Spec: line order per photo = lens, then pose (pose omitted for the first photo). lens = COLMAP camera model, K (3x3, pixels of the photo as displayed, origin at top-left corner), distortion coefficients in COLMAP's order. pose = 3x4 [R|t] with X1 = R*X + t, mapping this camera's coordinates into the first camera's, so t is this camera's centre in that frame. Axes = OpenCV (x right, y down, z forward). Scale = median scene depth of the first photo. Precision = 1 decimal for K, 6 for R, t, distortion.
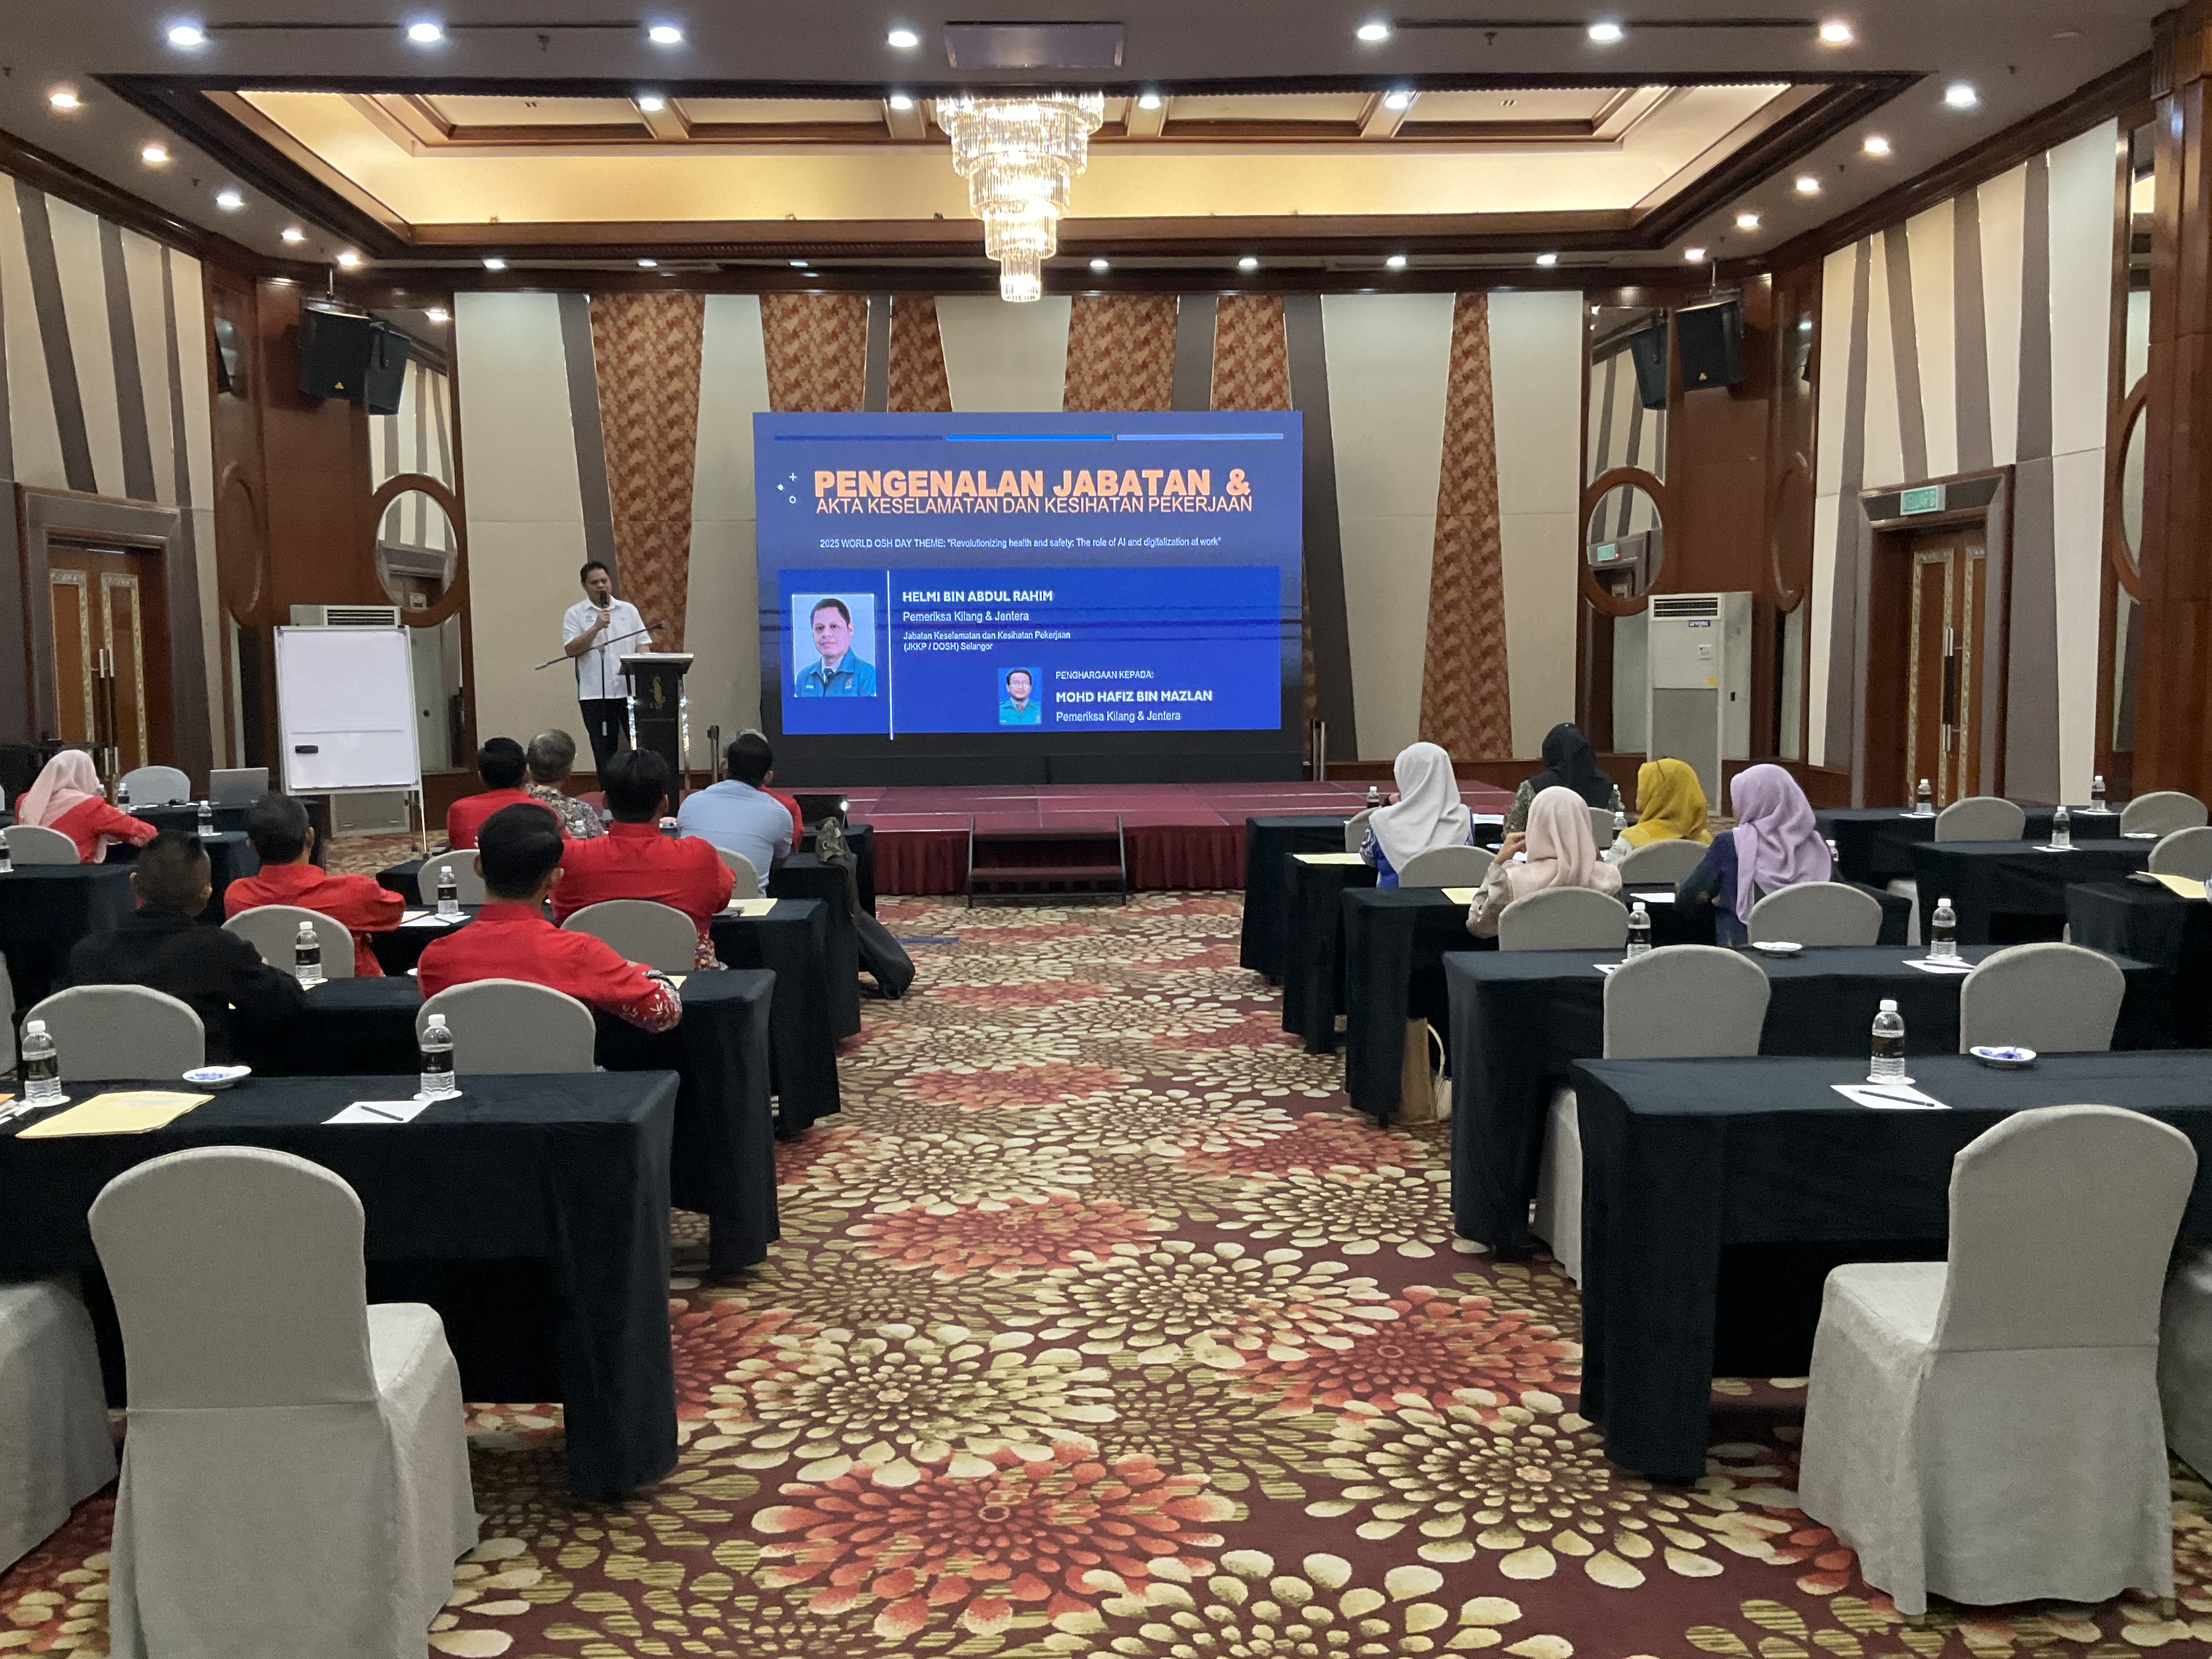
lens RADIAL K [[1960.6, 0, 1087.0], [0, 1960.6, 831.6], [0, 0, 1]] dist [0.150699, -0.299344]
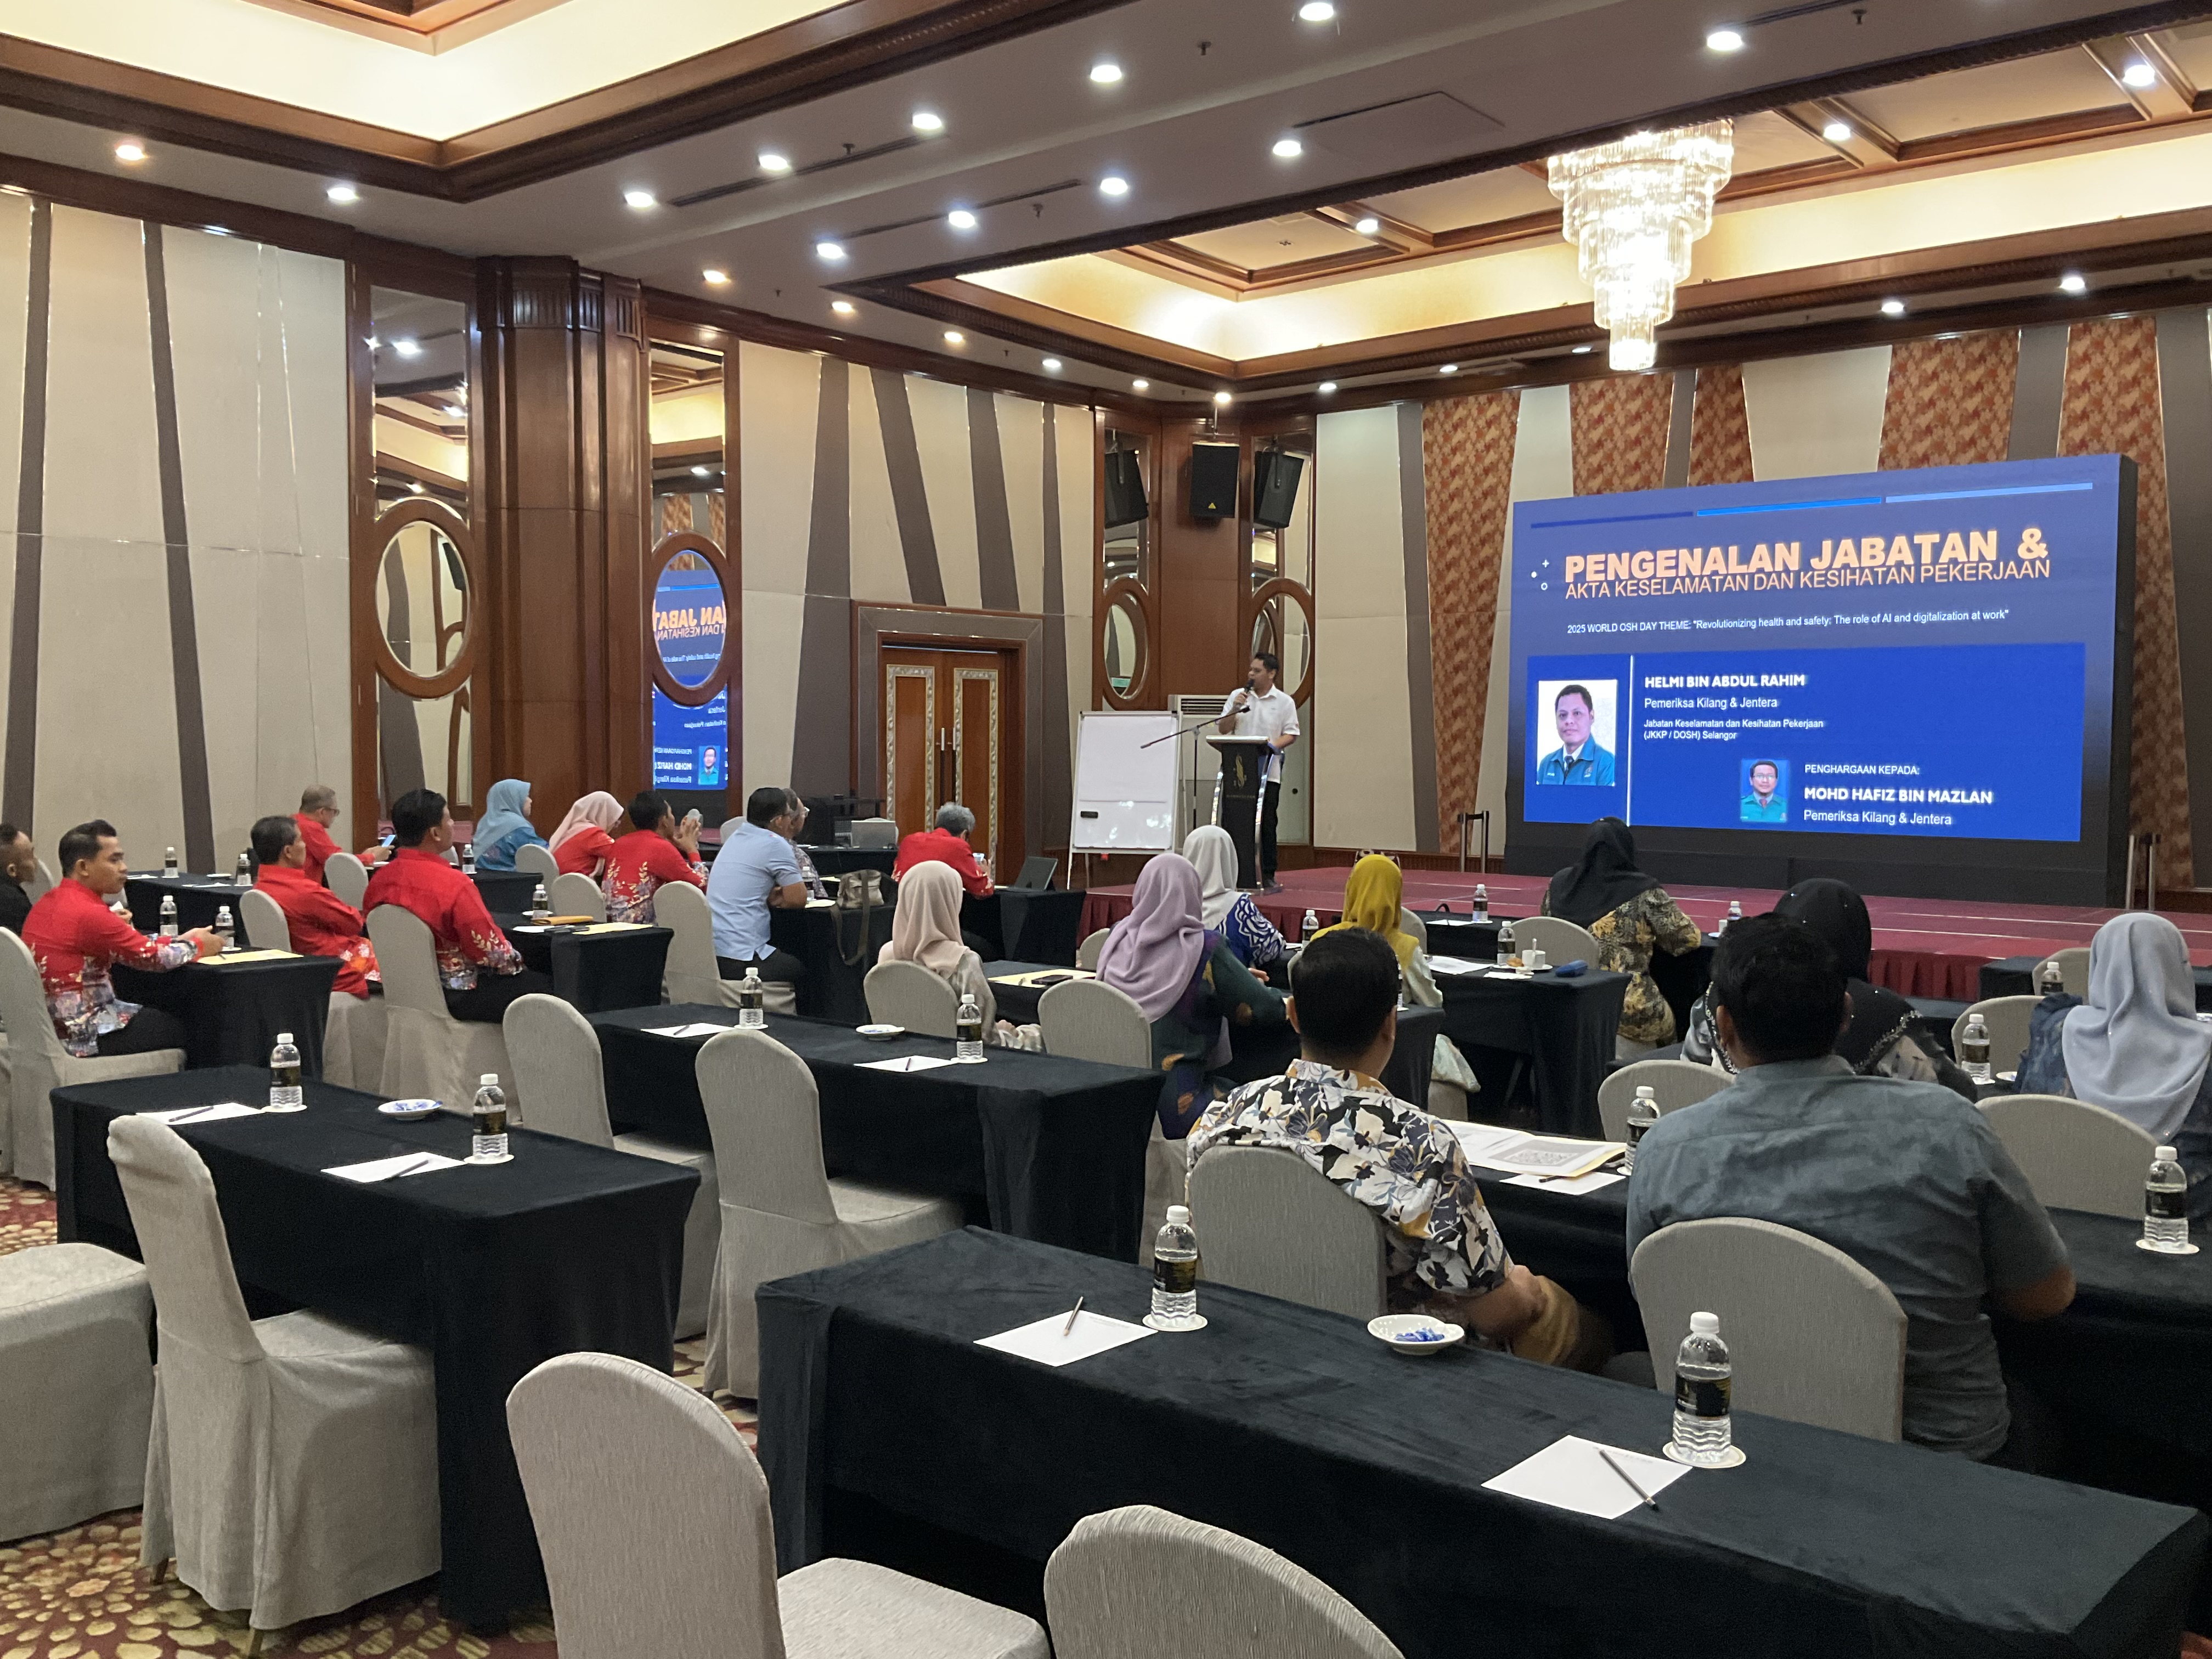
lens RADIAL K [[1960.6, 0, 1087.0], [0, 1960.6, 831.6], [0, 0, 1]] dist [0.150699, -0.299344]
pose [[0.739991, 0.047825, -0.670915, 0.349492], [-0.079820, 0.996664, -0.016992, -0.009720], [0.667864, 0.066126, 0.741340, 0.114901]]
